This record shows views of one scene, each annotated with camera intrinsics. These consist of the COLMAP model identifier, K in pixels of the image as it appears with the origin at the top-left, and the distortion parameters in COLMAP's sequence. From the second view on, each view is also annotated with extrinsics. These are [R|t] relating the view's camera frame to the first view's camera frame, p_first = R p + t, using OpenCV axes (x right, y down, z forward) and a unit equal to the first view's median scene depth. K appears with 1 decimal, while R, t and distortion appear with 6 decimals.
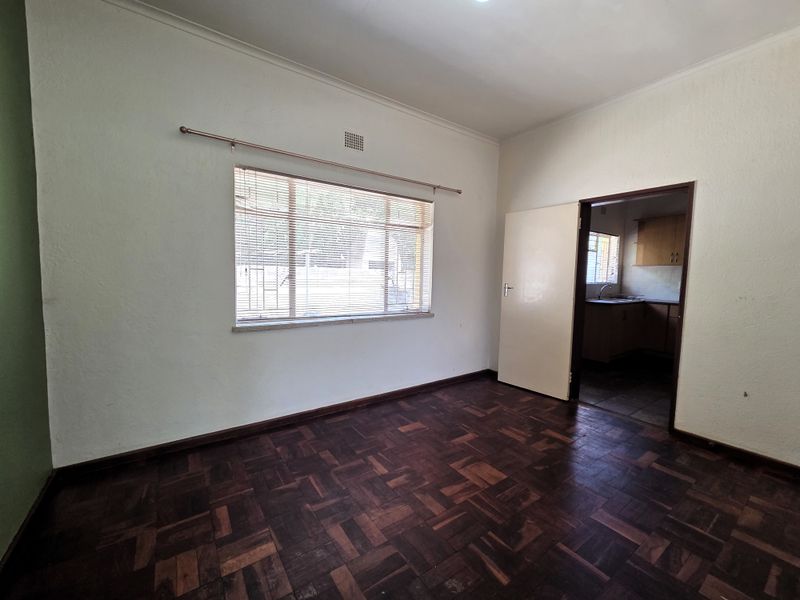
lens RADIAL K [[326.6, 0, 397.8], [0, 326.6, 297.6], [0, 0, 1]] dist [0.000010, 0.000209]
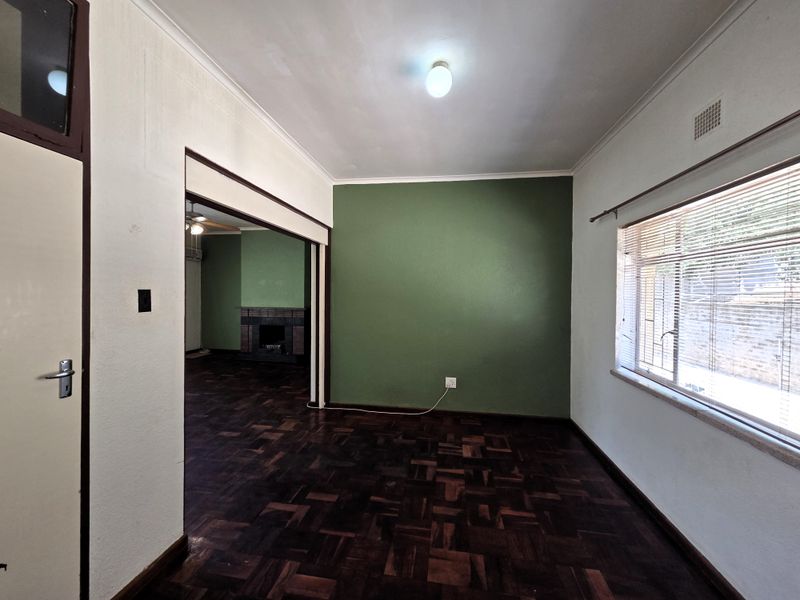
lens RADIAL K [[326.6, 0, 397.8], [0, 326.6, 297.6], [0, 0, 1]] dist [0.000010, 0.000209]
pose [[-0.696396, -0.015243, -0.717496, 0.740375], [-0.074386, 0.995922, 0.051040, -0.143789], [0.713792, 0.088916, -0.694690, 1.093660]]
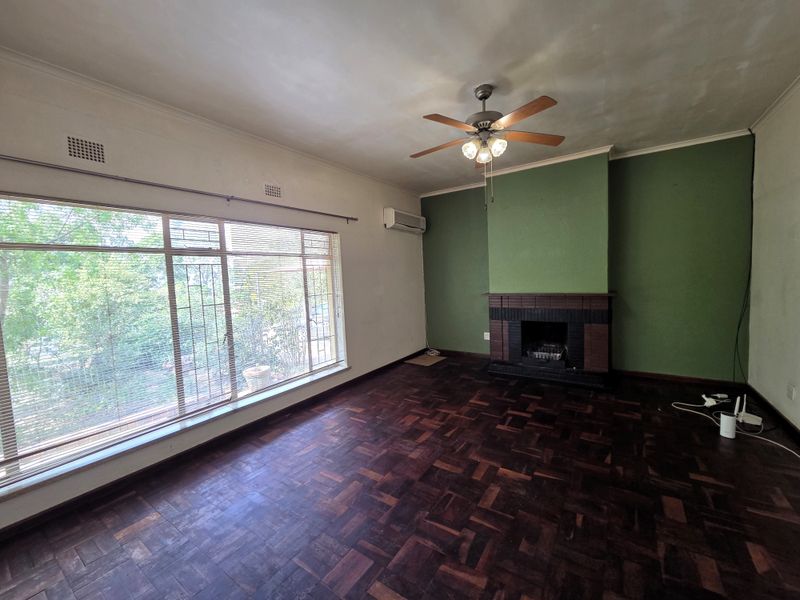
lens RADIAL K [[326.6, 0, 397.8], [0, 326.6, 297.6], [0, 0, 1]] dist [0.000010, 0.000209]
pose [[-0.935774, 0.043209, -0.349943, 0.822673], [-0.001160, 0.992080, 0.125599, -0.040087], [0.352599, 0.117938, -0.928313, -0.174779]]
